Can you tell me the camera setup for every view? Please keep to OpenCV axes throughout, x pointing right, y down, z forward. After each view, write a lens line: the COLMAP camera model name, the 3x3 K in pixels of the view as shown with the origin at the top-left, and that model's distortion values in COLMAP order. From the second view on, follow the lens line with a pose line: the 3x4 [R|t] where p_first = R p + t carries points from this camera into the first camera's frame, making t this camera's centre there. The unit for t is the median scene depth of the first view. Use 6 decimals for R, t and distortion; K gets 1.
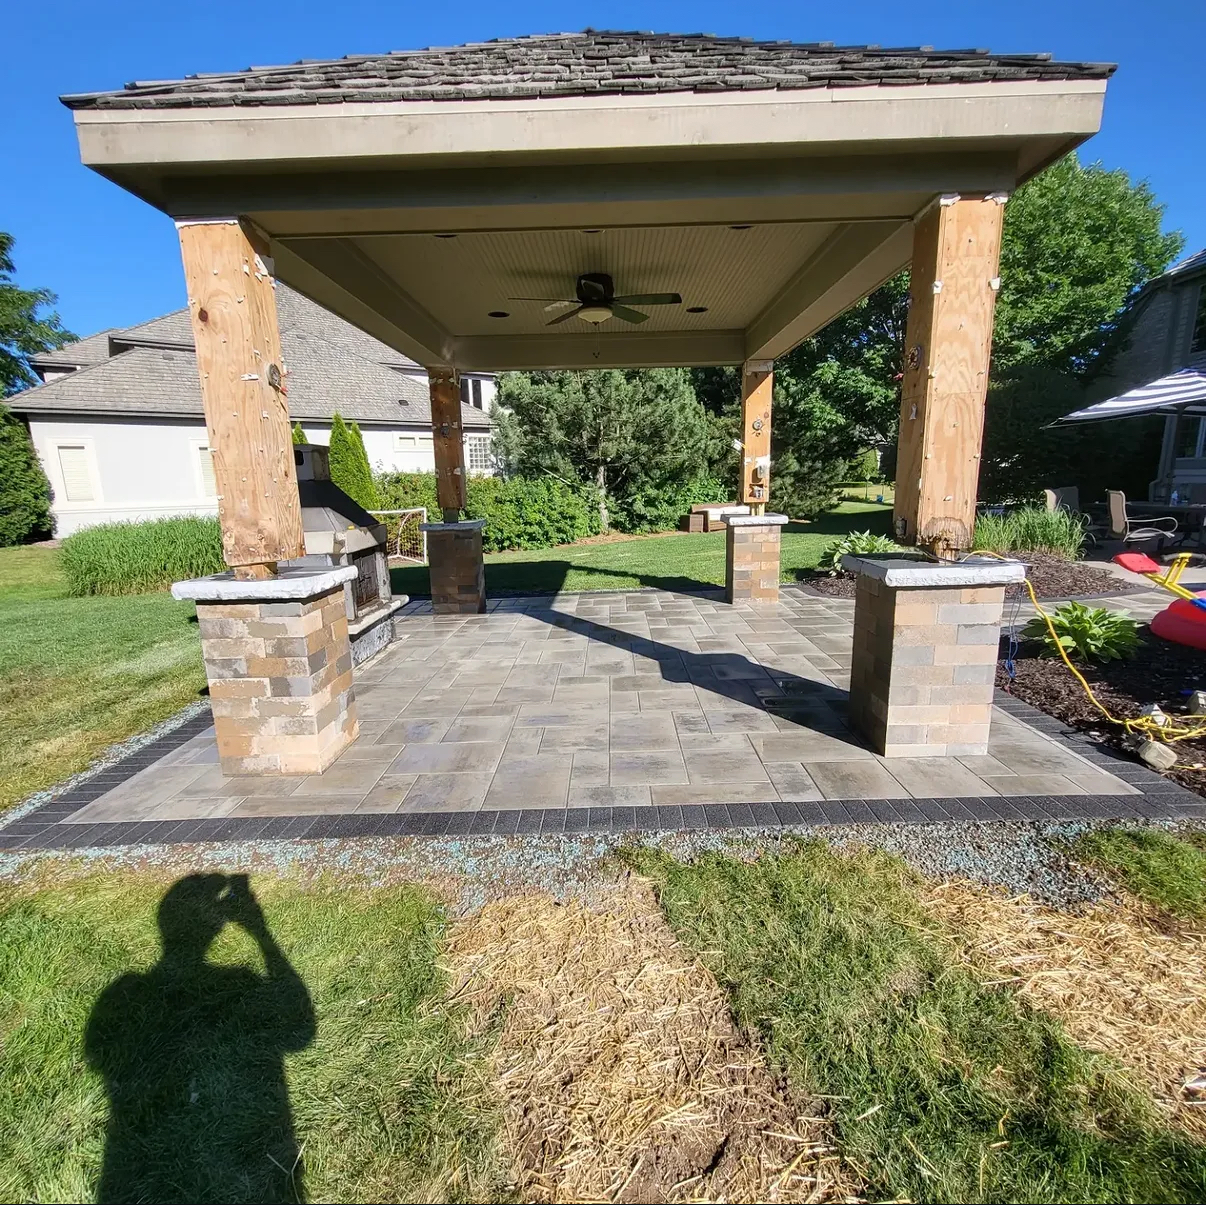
lens RADIAL K [[633.8, 0, 603.7], [0, 633.8, 604.1], [0, 0, 1]] dist [-0.000947, -0.001314]
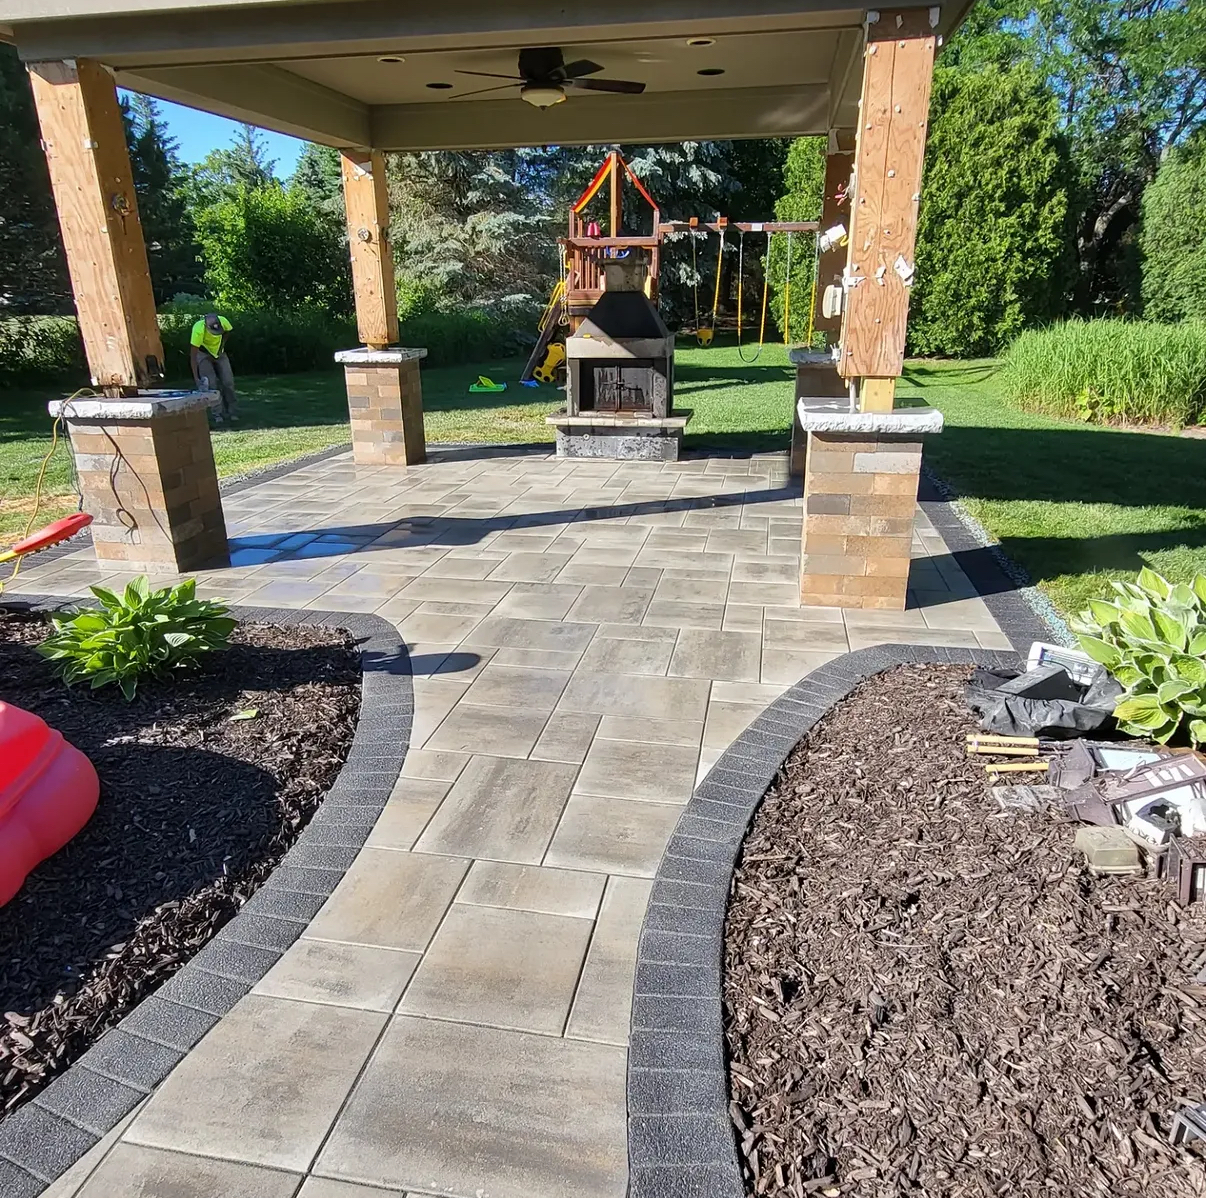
lens RADIAL K [[883.9, 0, 603.3], [0, 883.9, 600.7], [0, 0, 1]] dist [0.001233, 0.000138]
pose [[-0.172346, 0.347057, -0.921872, 1.223540], [-0.180354, 0.908938, 0.375905, -0.298130], [0.968385, 0.231049, -0.094059, 1.297557]]
